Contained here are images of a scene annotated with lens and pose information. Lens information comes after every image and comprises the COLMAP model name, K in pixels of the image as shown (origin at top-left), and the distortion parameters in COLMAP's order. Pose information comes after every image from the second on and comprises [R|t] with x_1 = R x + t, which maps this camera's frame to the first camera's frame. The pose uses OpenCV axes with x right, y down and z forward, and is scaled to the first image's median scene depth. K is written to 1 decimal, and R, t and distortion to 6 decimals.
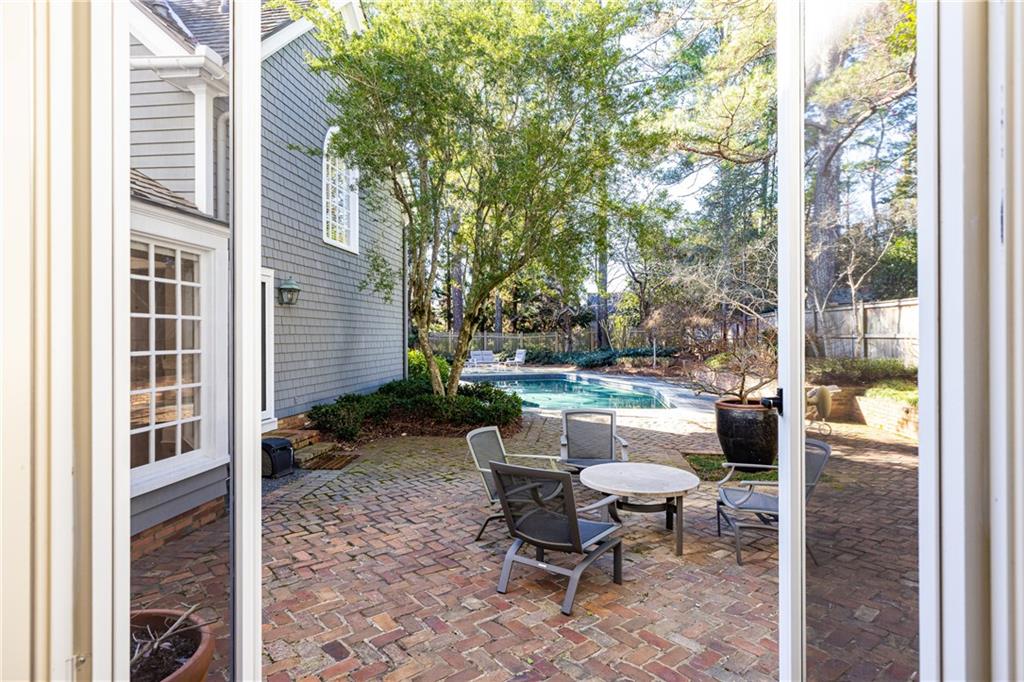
lens RADIAL K [[548.7, 0, 513.8], [0, 548.7, 338.1], [0, 0, 1]] dist [0.001723, 0.000242]
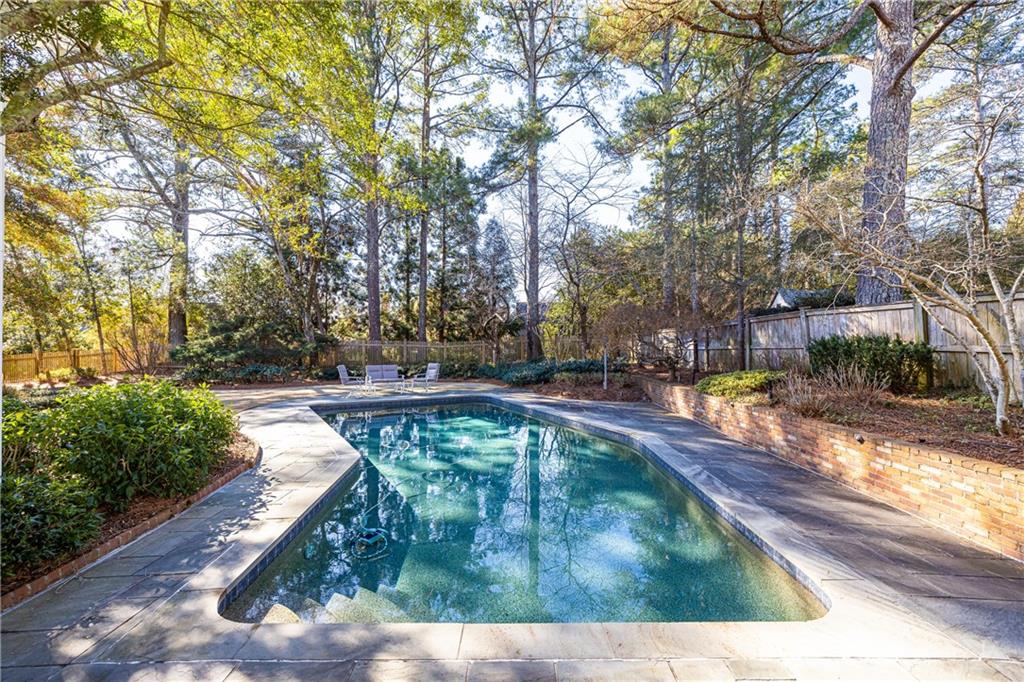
lens RADIAL K [[437.1, 0, 513.0], [0, 437.1, 344.8], [0, 0, 1]] dist [0.010478, -0.000092]
pose [[0.991821, -0.000643, 0.127636, 0.030206], [0.000716, 1.000000, -0.000529, -0.003685], [-0.127635, 0.000616, 0.991821, 0.245107]]
